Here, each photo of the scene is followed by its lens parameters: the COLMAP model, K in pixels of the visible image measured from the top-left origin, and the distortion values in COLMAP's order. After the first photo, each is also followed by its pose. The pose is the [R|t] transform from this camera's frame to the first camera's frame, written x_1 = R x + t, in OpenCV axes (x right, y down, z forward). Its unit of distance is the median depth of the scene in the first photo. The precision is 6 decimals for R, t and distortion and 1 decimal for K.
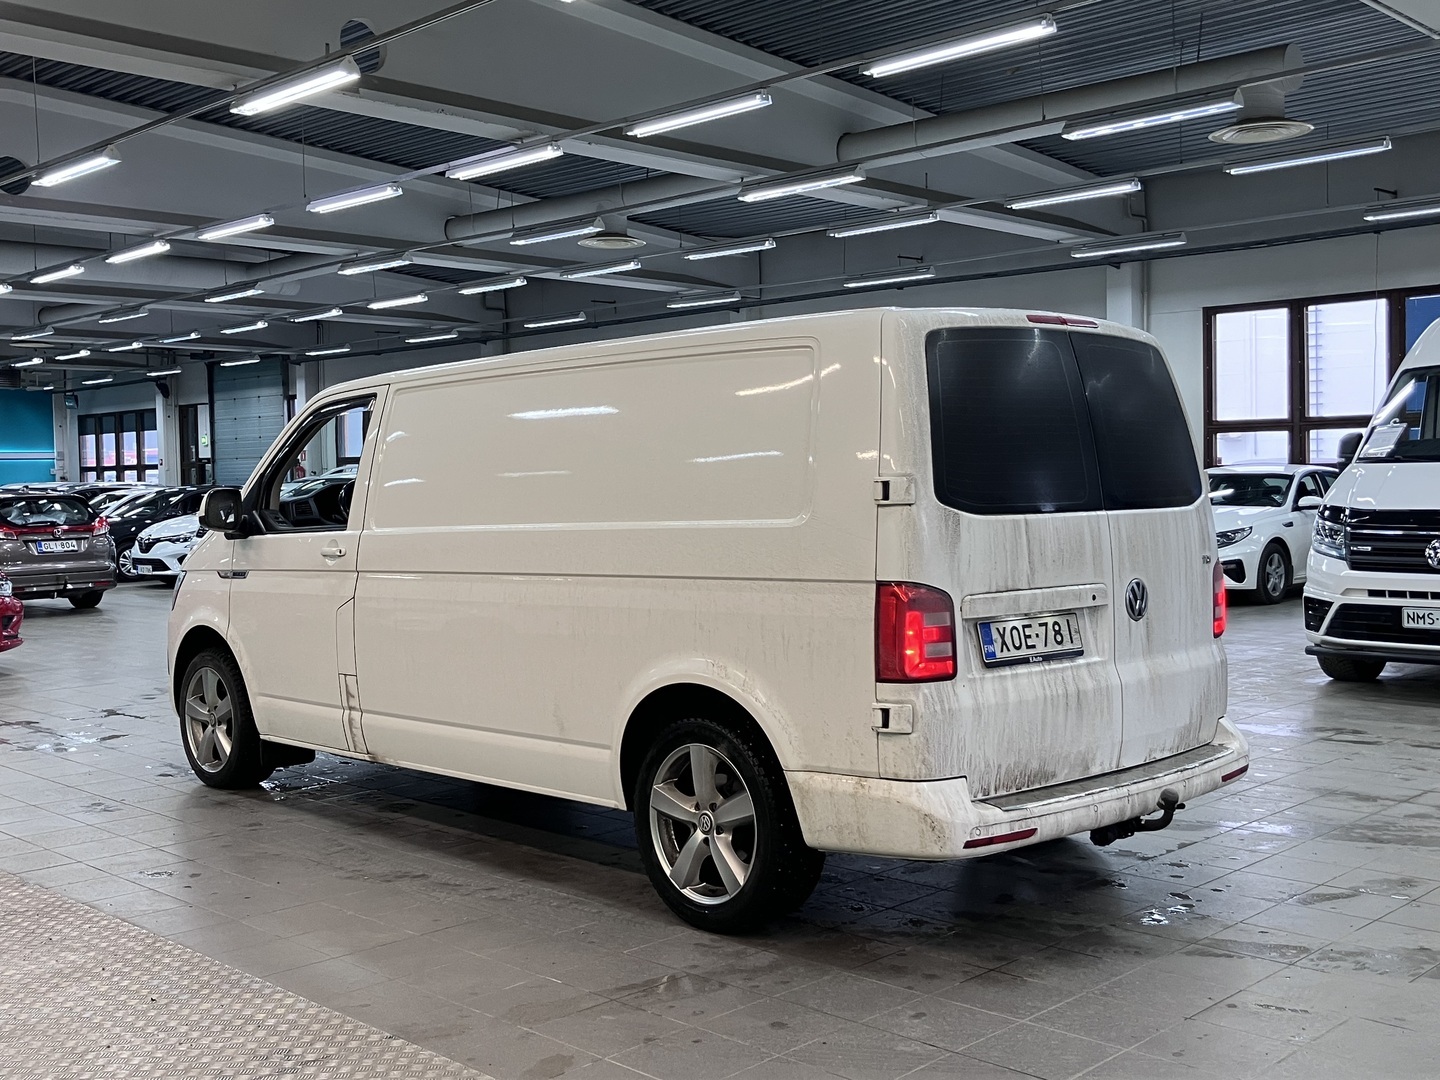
lens RADIAL K [[1562.9, 0, 714.1], [0, 1562.9, 535.1], [0, 0, 1]] dist [0.002449, 0.000000]
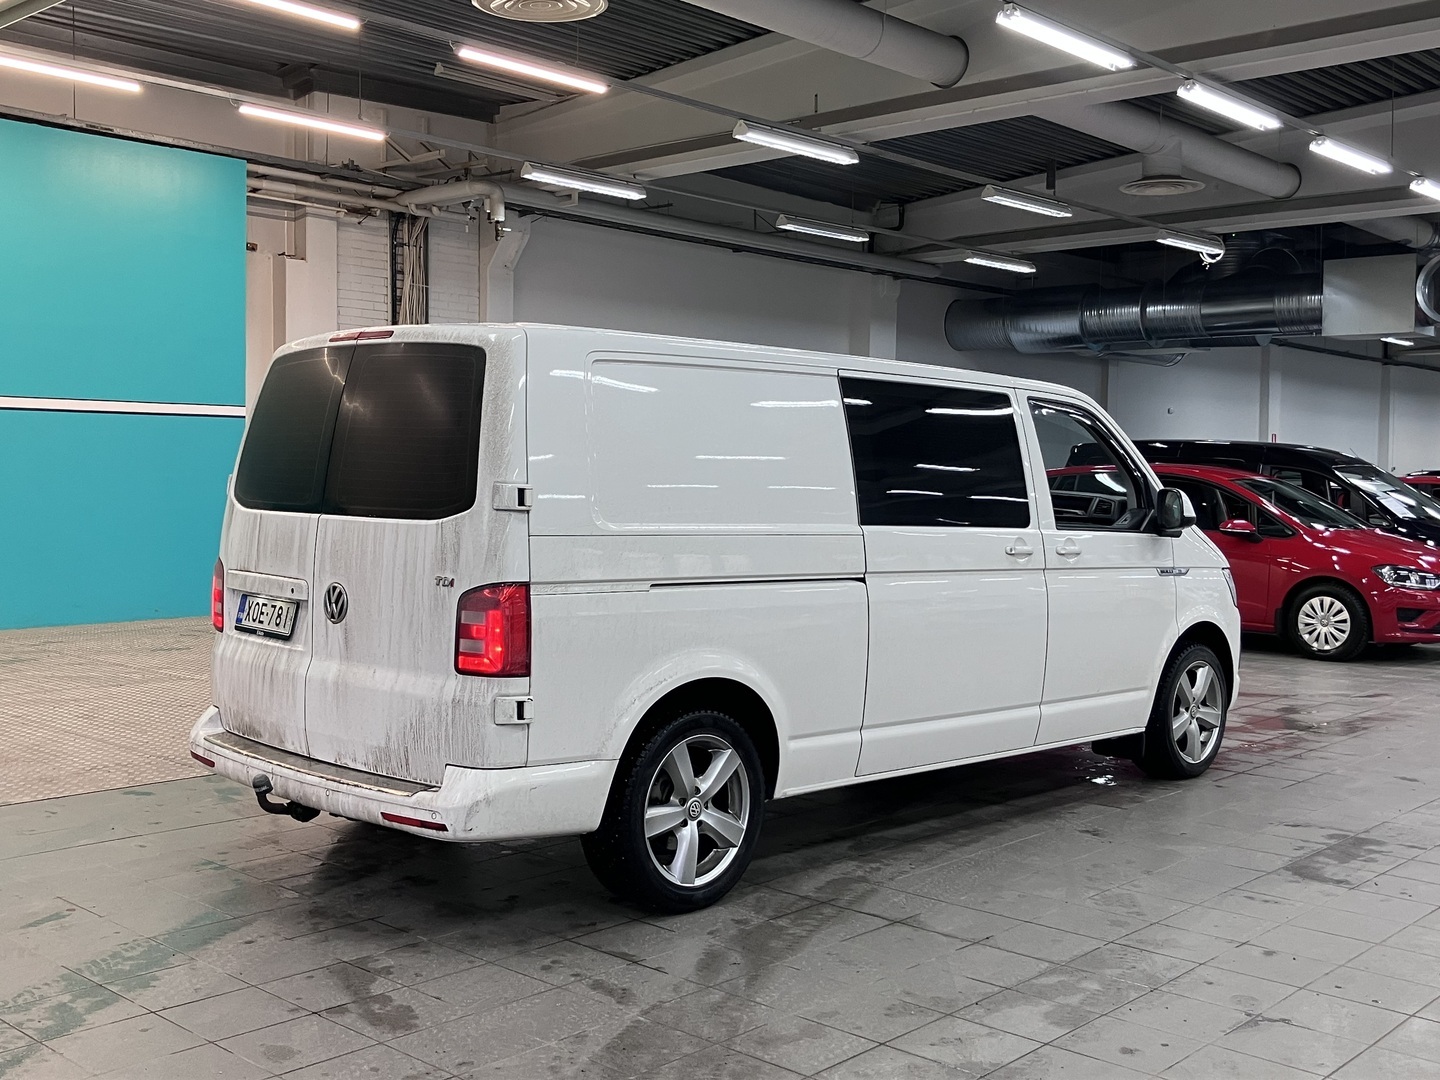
lens RADIAL K [[1562.9, 0, 714.1], [0, 1562.9, 545.6], [0, 0, 1]] dist [0.002449, 0.000000]
pose [[0.029486, 0.062889, -0.997585, 1.340679], [-0.055239, 0.996596, 0.061194, -0.075119], [0.998038, 0.053302, 0.032860, 1.251138]]
